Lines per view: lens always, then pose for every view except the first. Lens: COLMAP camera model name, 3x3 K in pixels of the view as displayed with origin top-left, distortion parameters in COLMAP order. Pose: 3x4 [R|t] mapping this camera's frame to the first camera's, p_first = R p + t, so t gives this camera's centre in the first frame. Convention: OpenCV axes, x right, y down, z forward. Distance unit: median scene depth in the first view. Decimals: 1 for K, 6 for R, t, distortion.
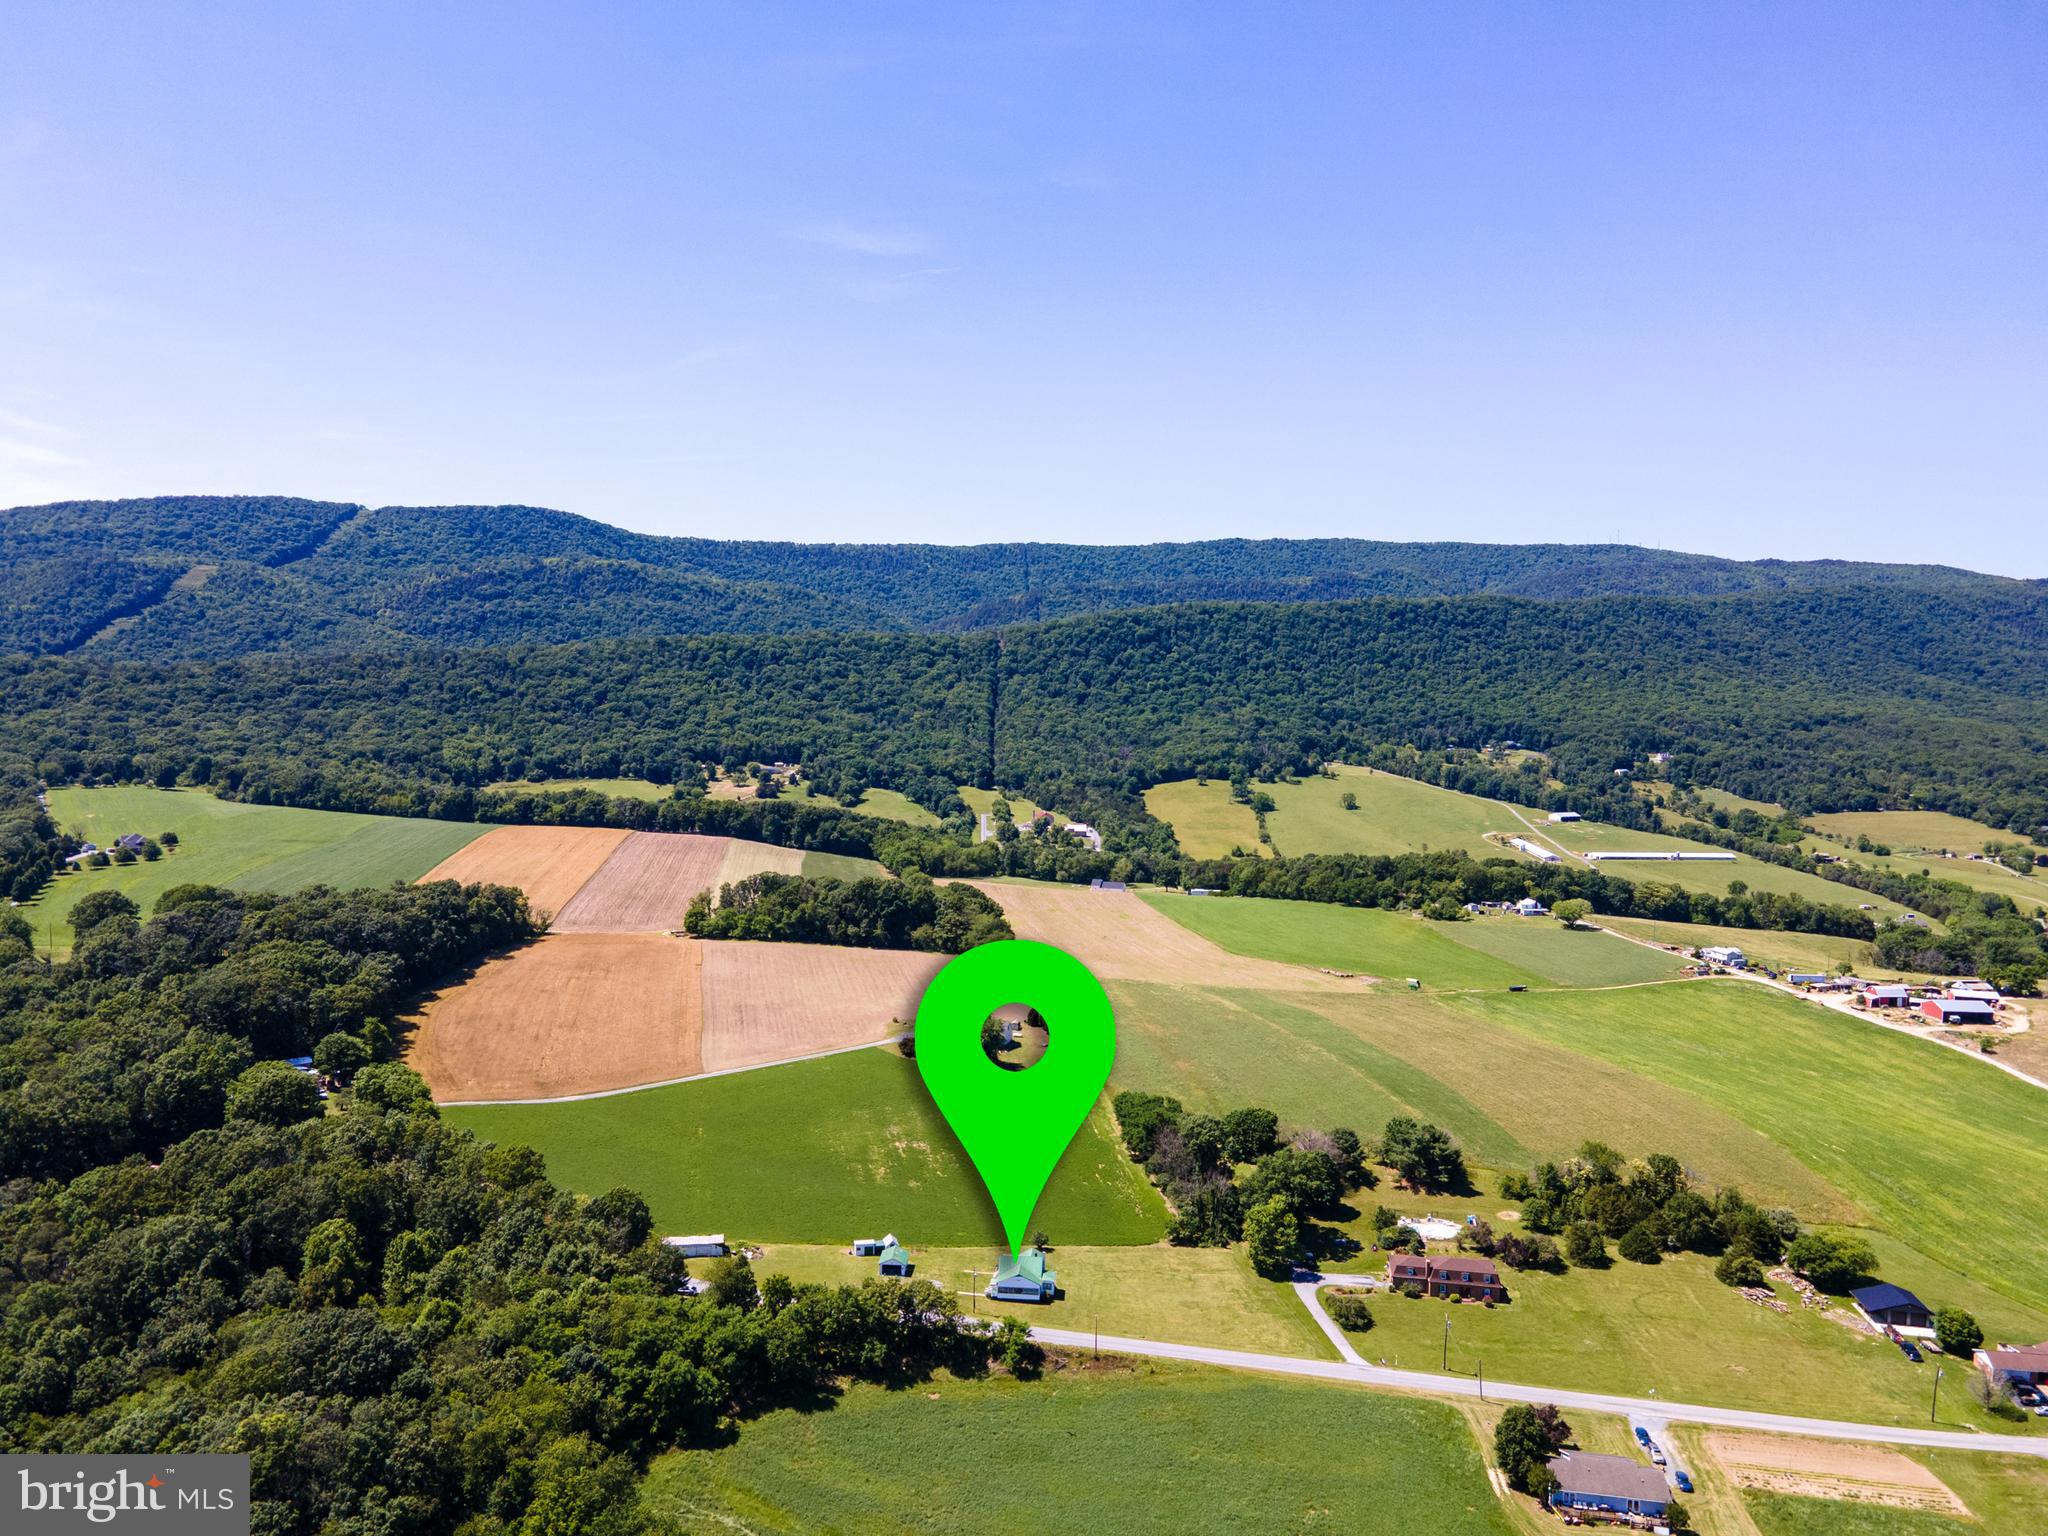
lens RADIAL K [[1490.2, 0, 1027.1], [0, 1490.2, 757.0], [0, 0, 1]] dist [0.025932, 0.033273]
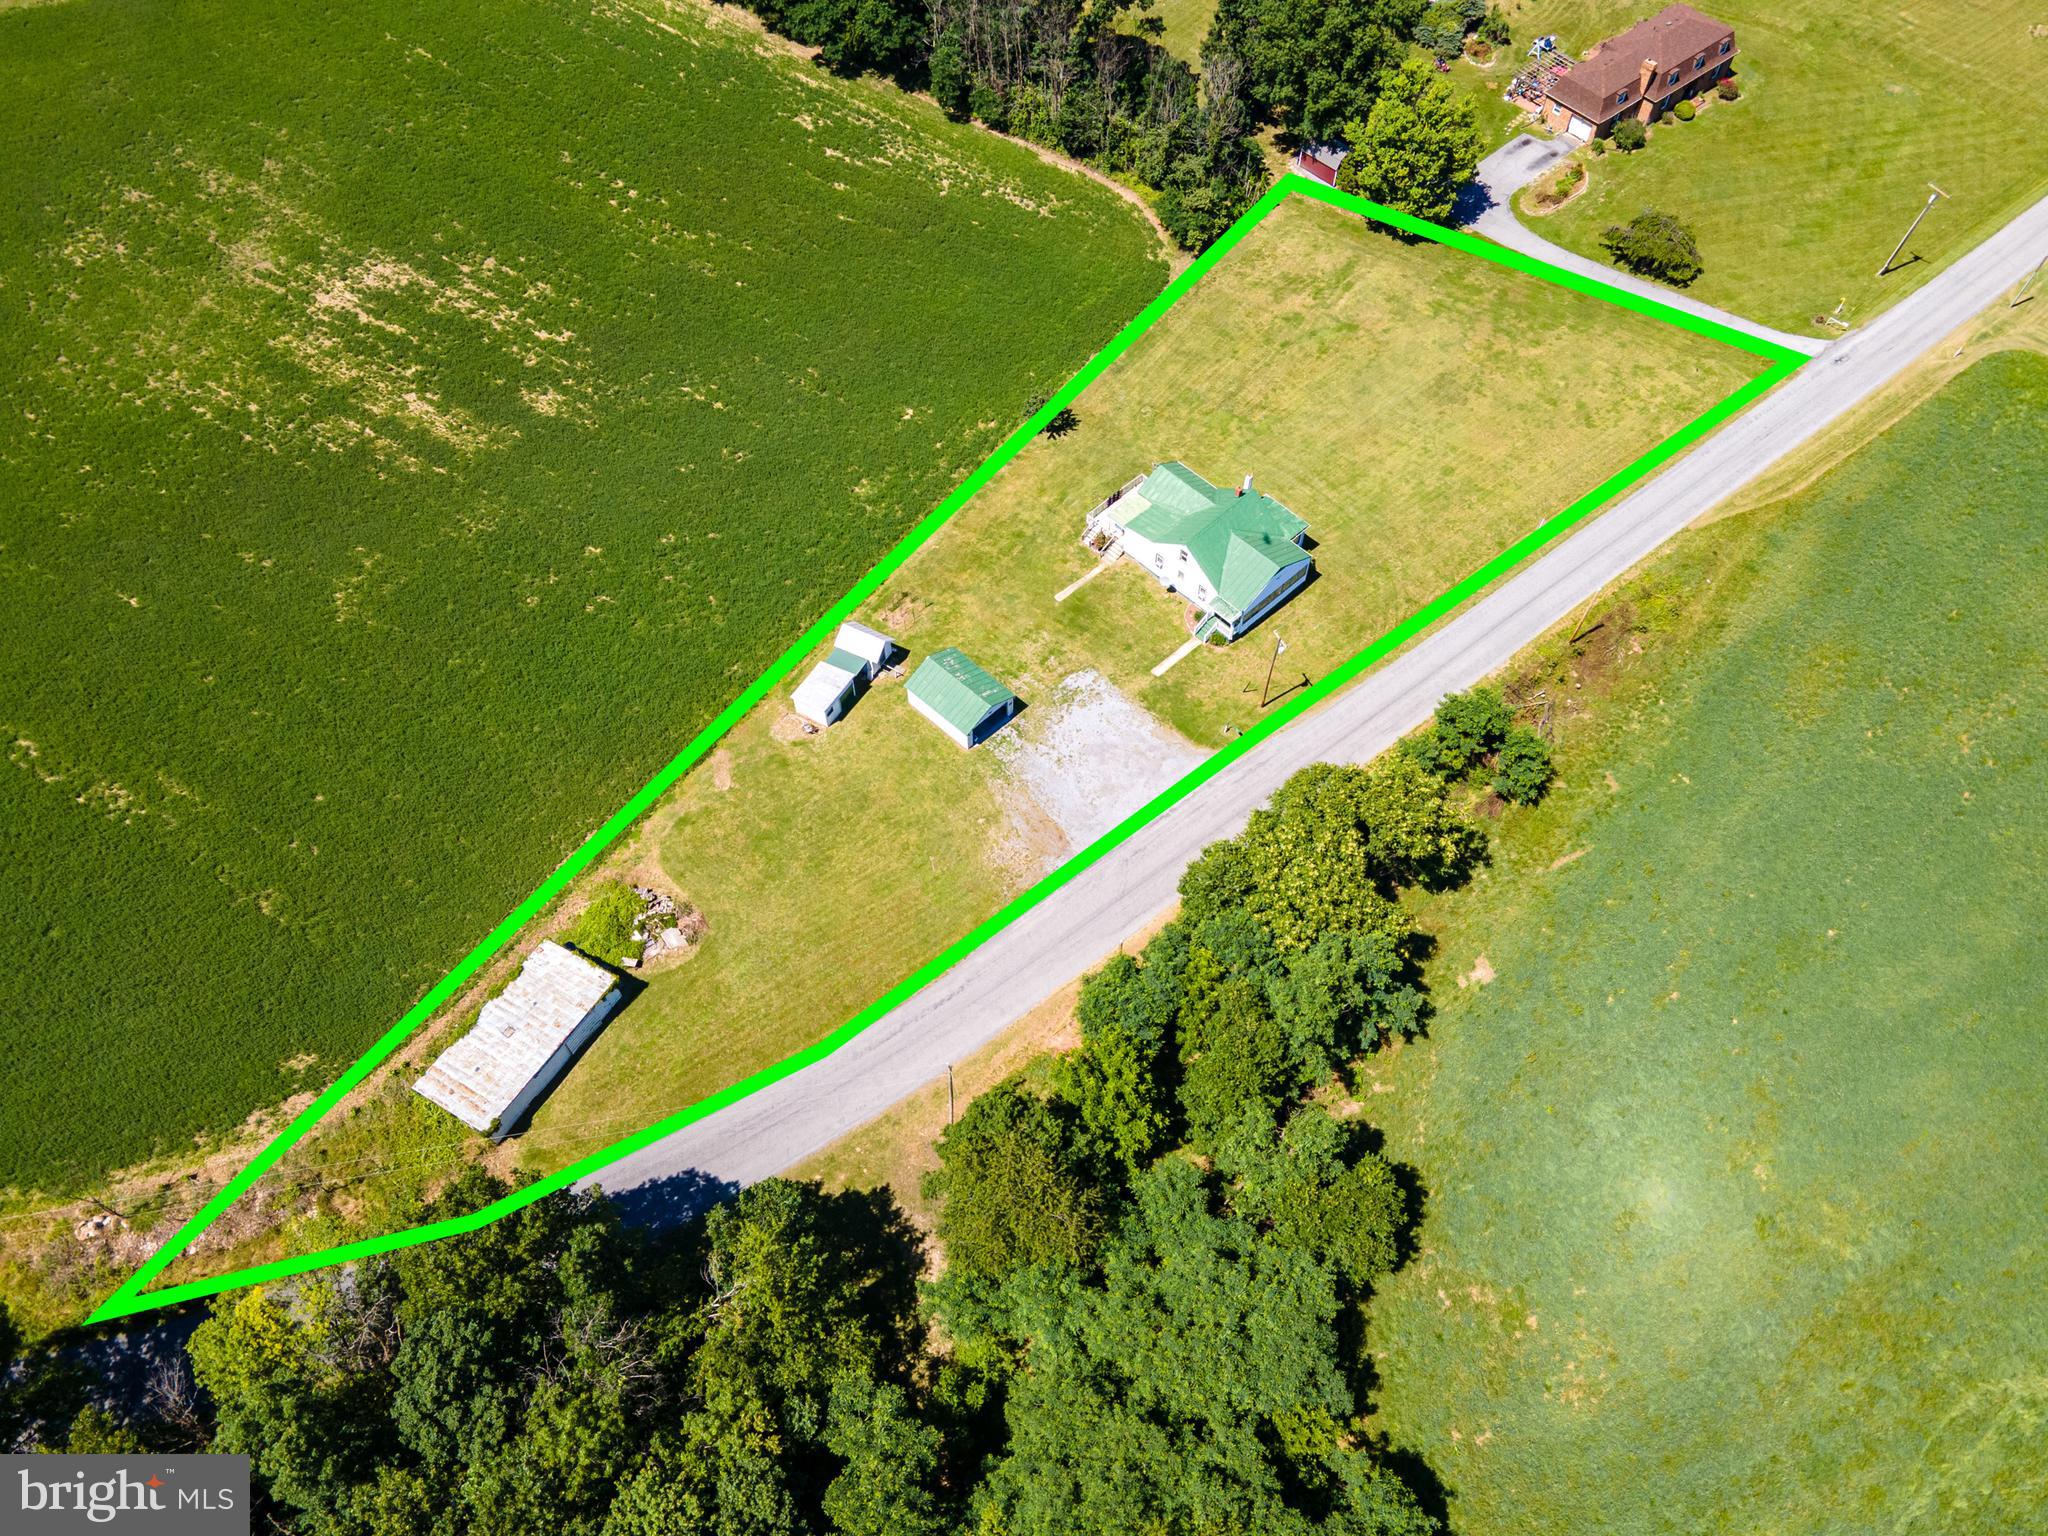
lens RADIAL K [[1490.2, 0, 1018.4], [0, 1490.2, 768.7], [0, 0, 1]] dist [0.025932, 0.033273]
pose [[0.675540, -0.627494, 0.387166, -0.039295], [0.061333, 0.571100, 0.818586, 0.005354], [-0.734768, -0.529241, 0.424287, 0.133588]]
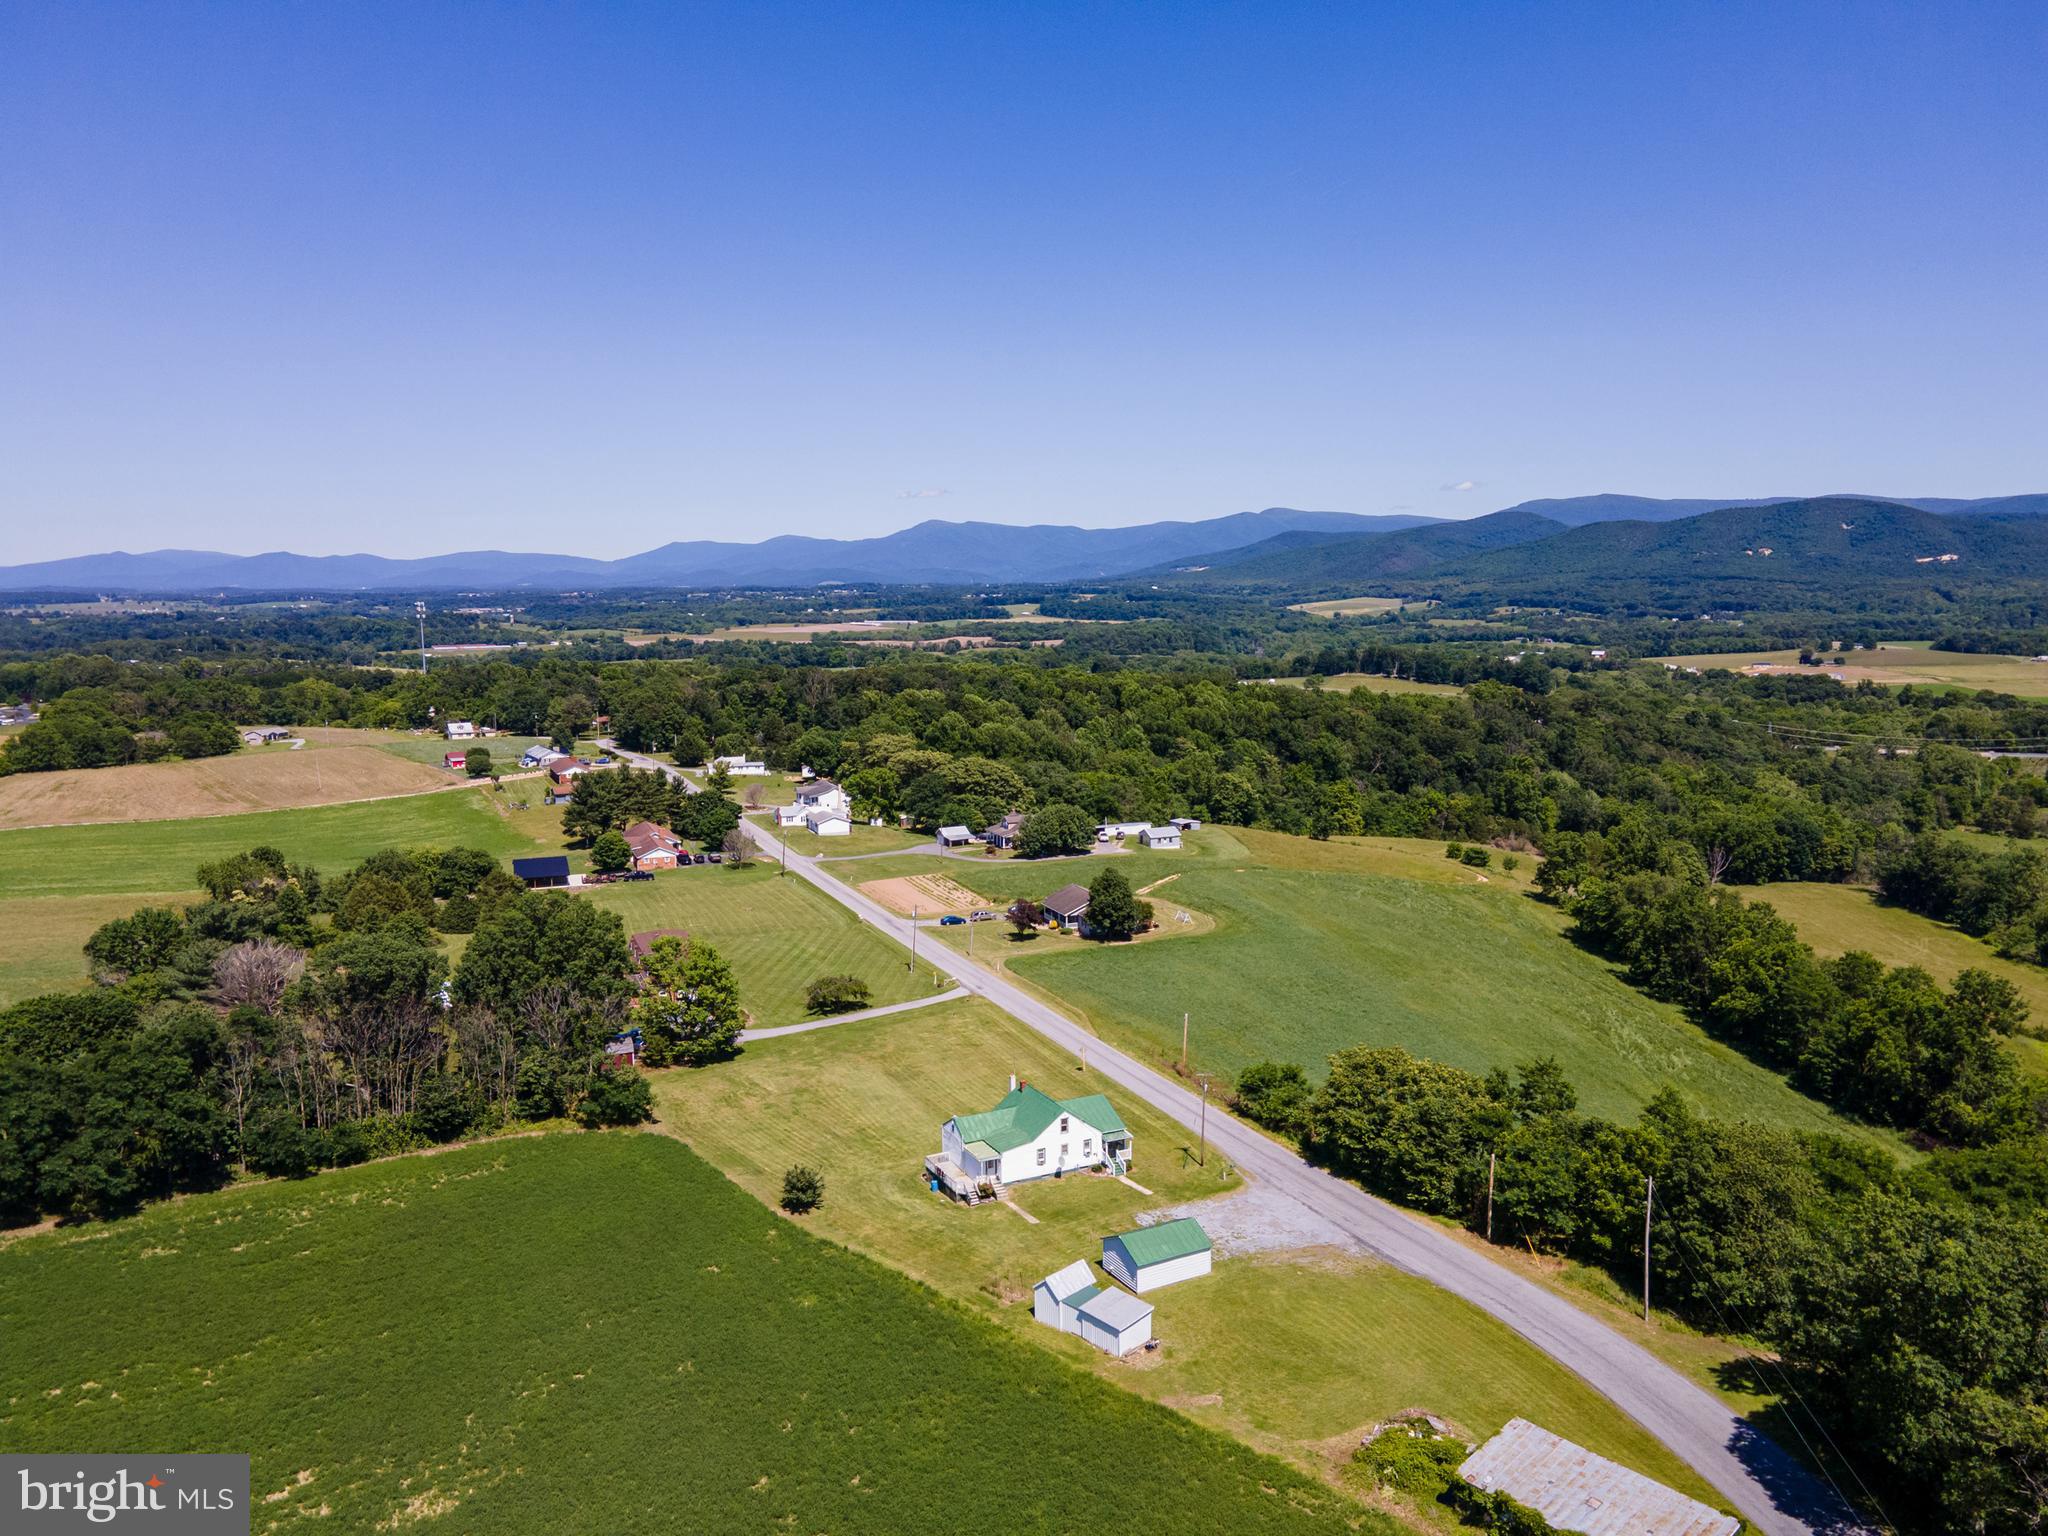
lens RADIAL K [[1490.2, 0, 1020.3], [0, 1490.2, 789.9], [0, 0, 1]] dist [0.025932, 0.033273]
pose [[-0.504031, -0.140597, 0.852165, -0.062562], [0.044947, 0.981054, 0.188448, 0.024091], [-0.862515, 0.133286, -0.488163, 0.196986]]
